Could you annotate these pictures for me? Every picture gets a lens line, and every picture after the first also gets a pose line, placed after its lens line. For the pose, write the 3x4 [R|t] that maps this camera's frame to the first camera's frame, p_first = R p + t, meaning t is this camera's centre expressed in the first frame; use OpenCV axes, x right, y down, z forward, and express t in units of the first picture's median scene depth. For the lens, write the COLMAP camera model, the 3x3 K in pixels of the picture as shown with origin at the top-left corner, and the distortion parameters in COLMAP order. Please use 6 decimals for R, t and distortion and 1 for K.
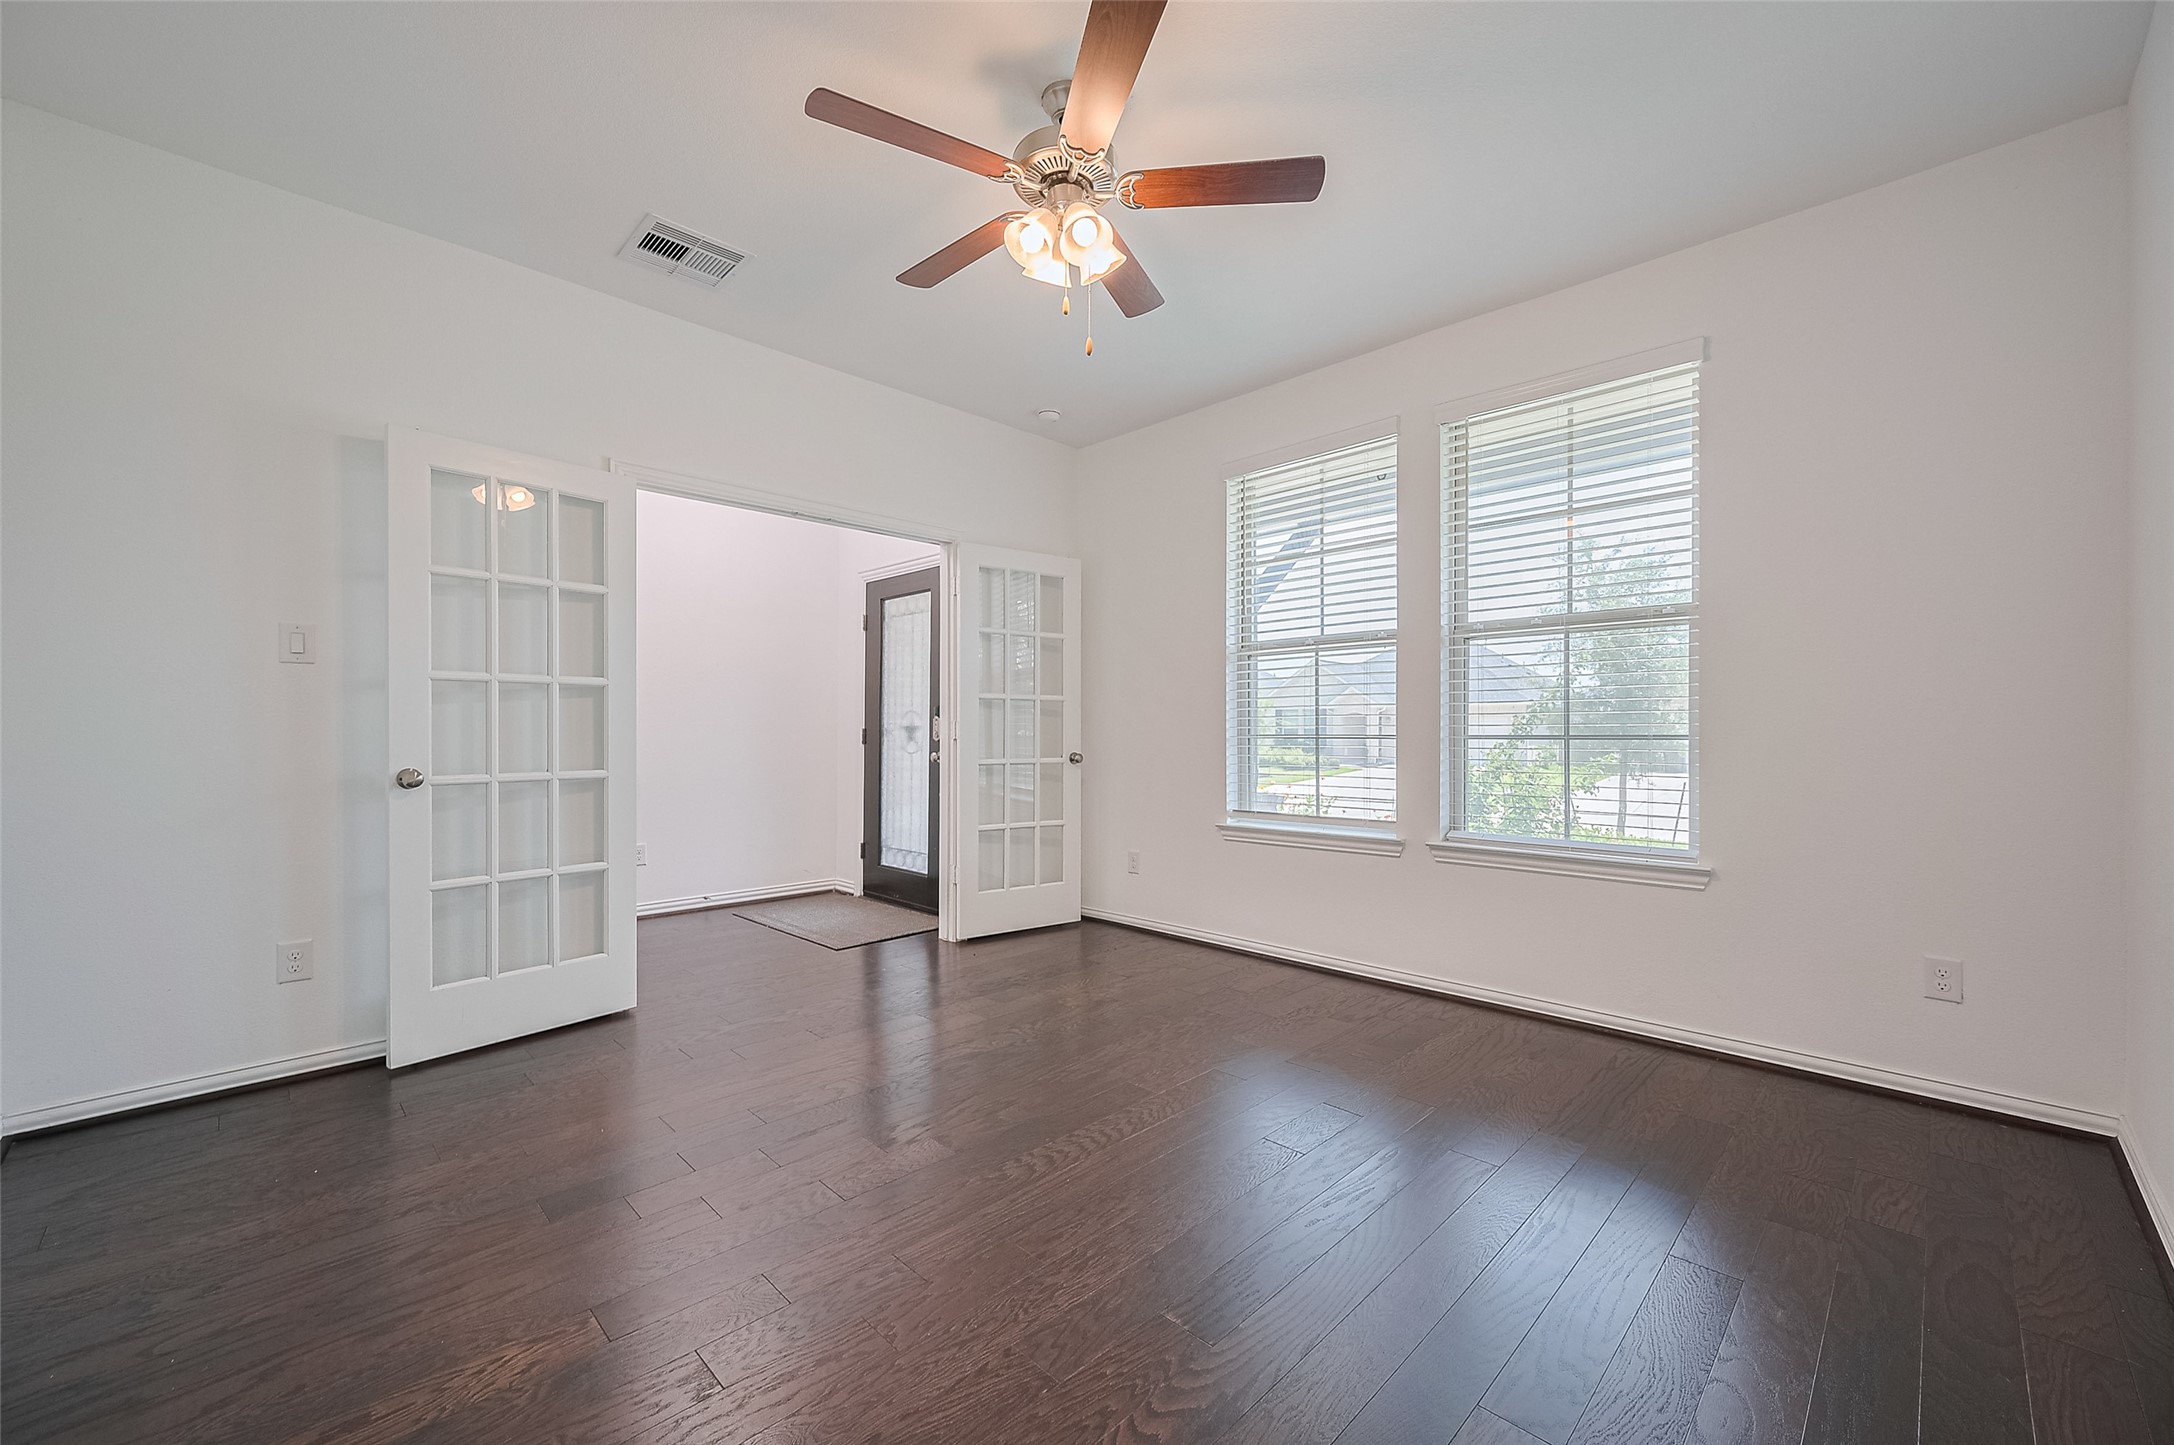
lens RADIAL K [[878.6, 0, 1085.1], [0, 878.6, 726.8], [0, 0, 1]] dist [-0.000259, 0.000049]
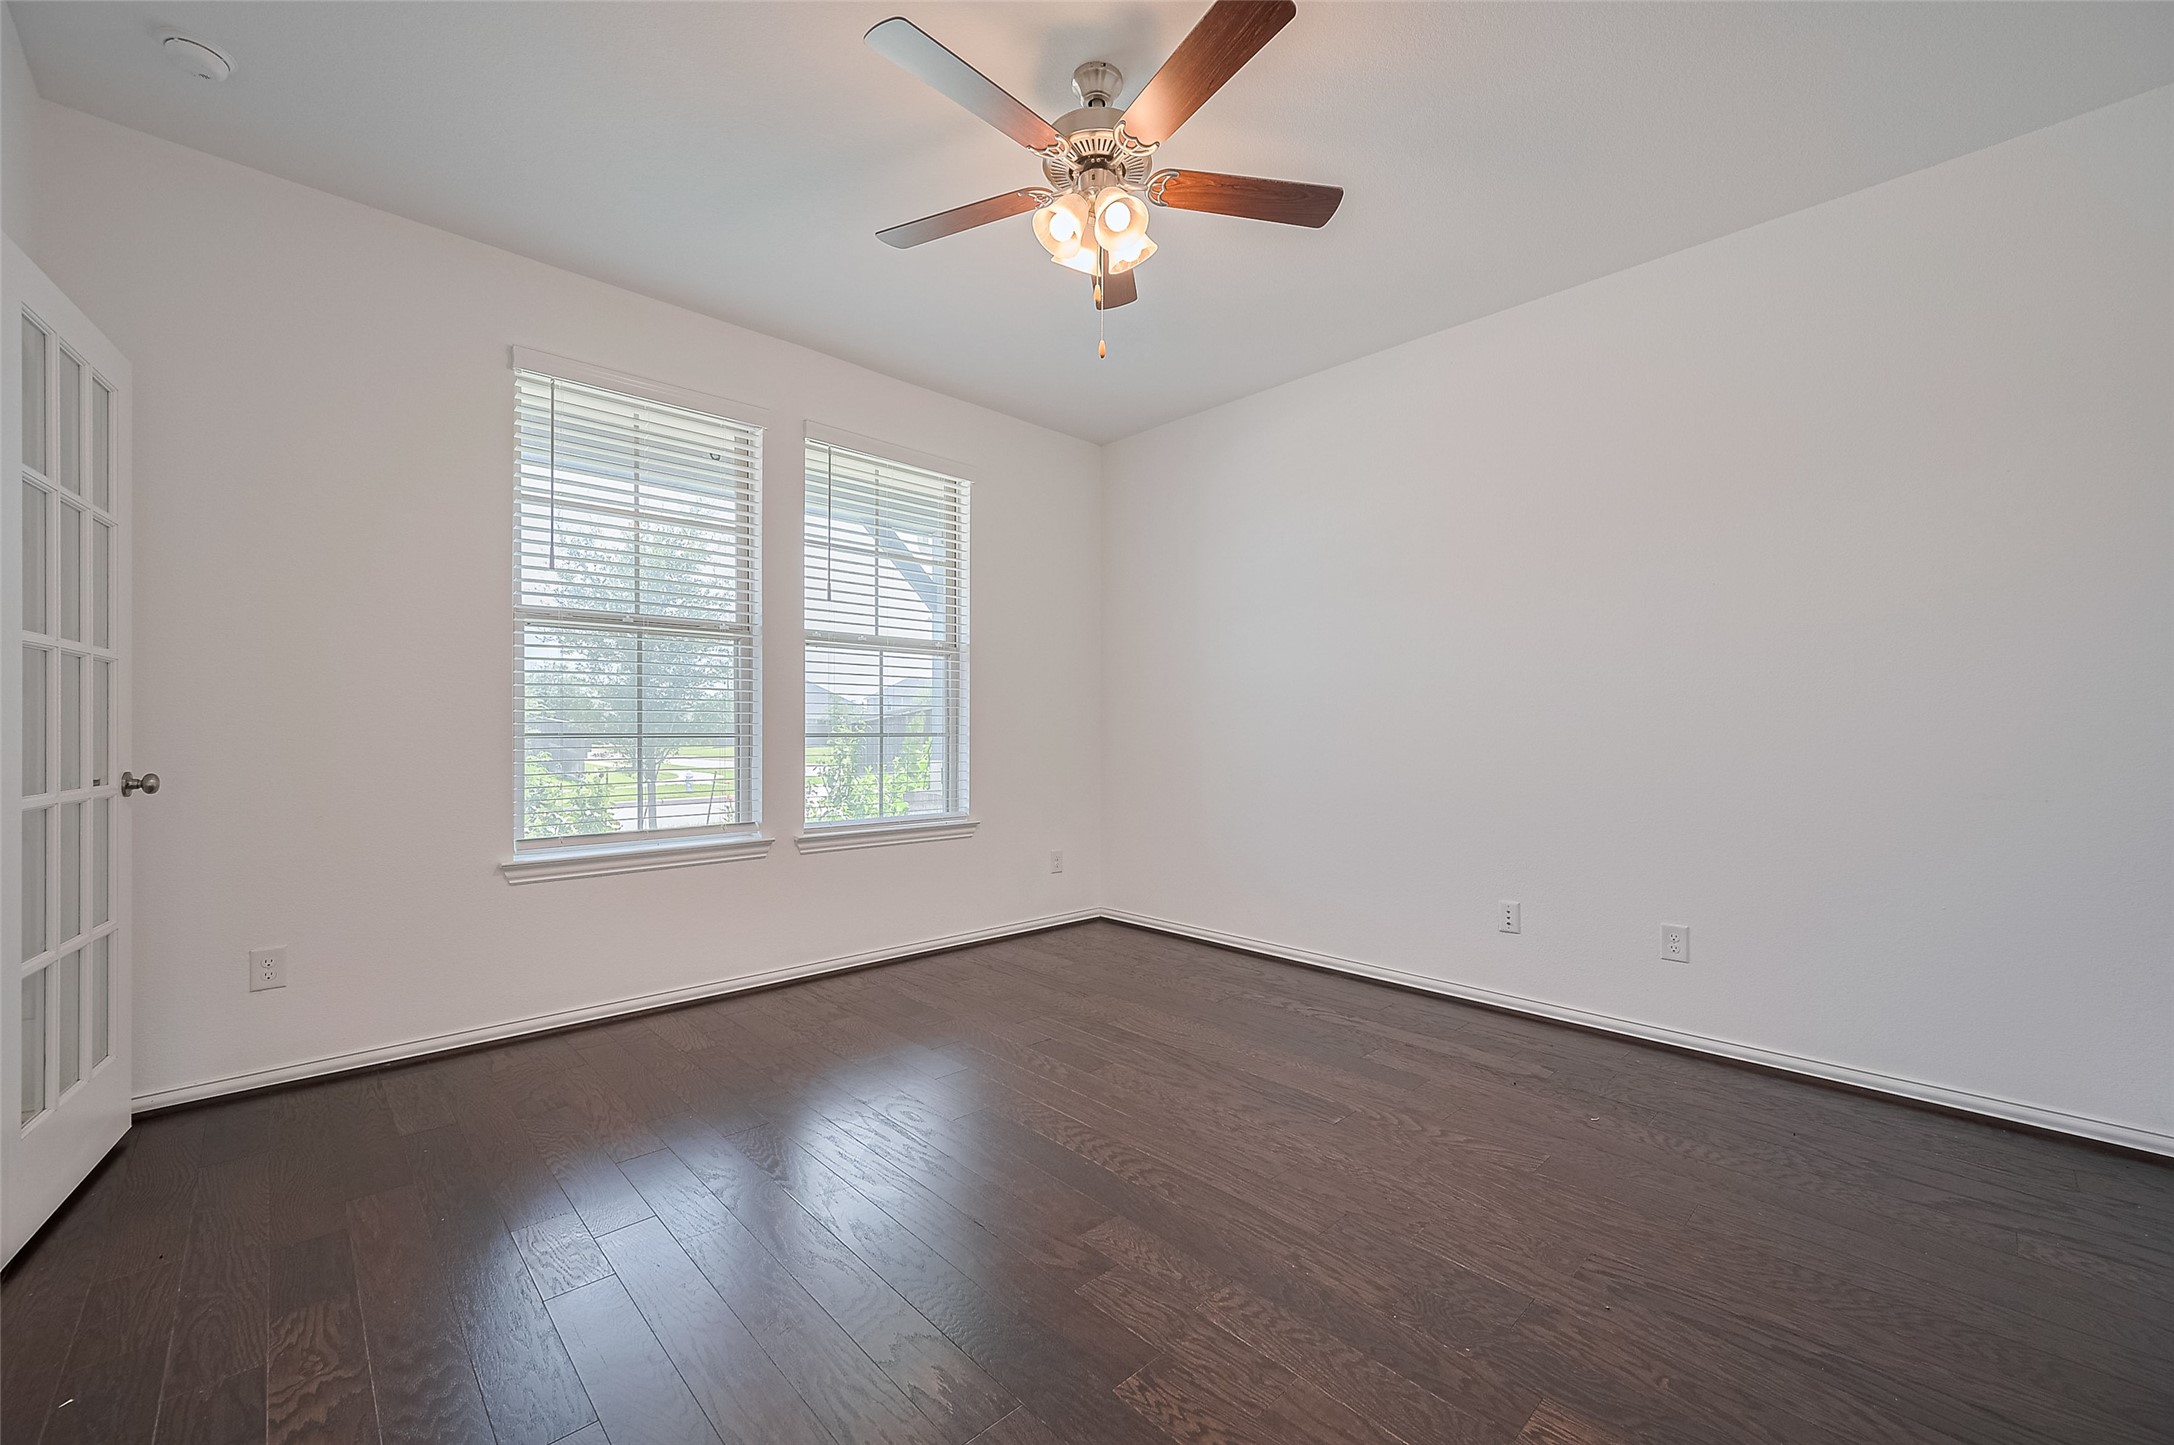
lens RADIAL K [[878.6, 0, 1085.1], [0, 878.6, 726.8], [0, 0, 1]] dist [-0.000259, 0.000049]
pose [[-0.000403, 0.003552, 0.999994, -0.673726], [-0.008897, 0.999954, -0.003556, 0.001929], [-0.999960, -0.008899, -0.000372, 0.684100]]
